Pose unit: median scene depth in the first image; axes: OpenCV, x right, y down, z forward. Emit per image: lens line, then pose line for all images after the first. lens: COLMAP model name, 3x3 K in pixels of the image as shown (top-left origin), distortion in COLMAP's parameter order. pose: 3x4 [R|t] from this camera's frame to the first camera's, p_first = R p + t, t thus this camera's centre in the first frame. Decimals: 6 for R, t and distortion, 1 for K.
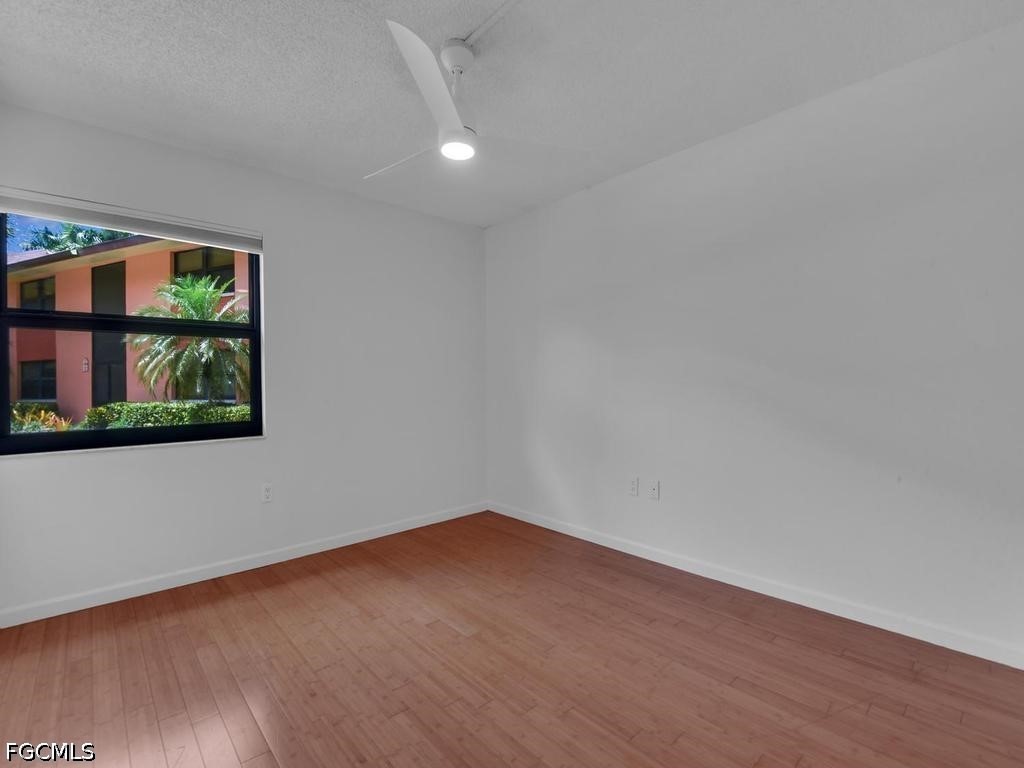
lens RADIAL K [[474.9, 0, 512.6], [0, 474.9, 381.7], [0, 0, 1]] dist [-0.002594, -0.000397]
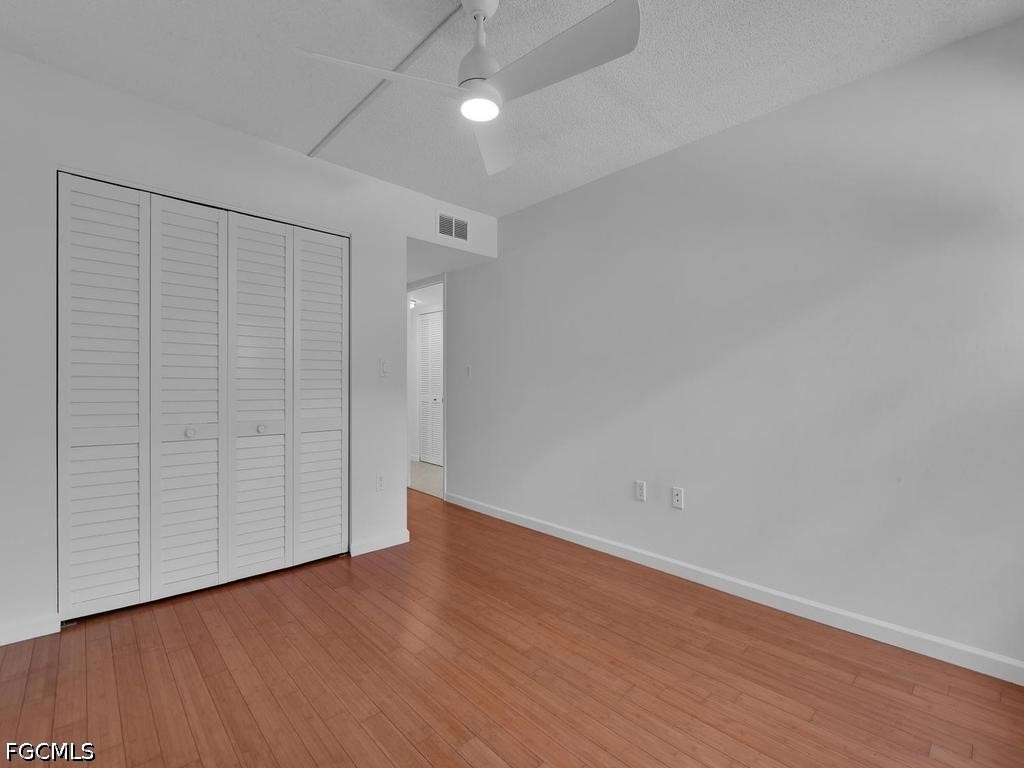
lens RADIAL K [[474.9, 0, 512.6], [0, 474.9, 381.7], [0, 0, 1]] dist [-0.002594, -0.000397]
pose [[-0.999763, 0.012987, -0.017468, -0.168566], [0.013081, 0.999900, -0.005305, 0.006136], [0.017398, -0.005532, -0.999833, 2.017448]]
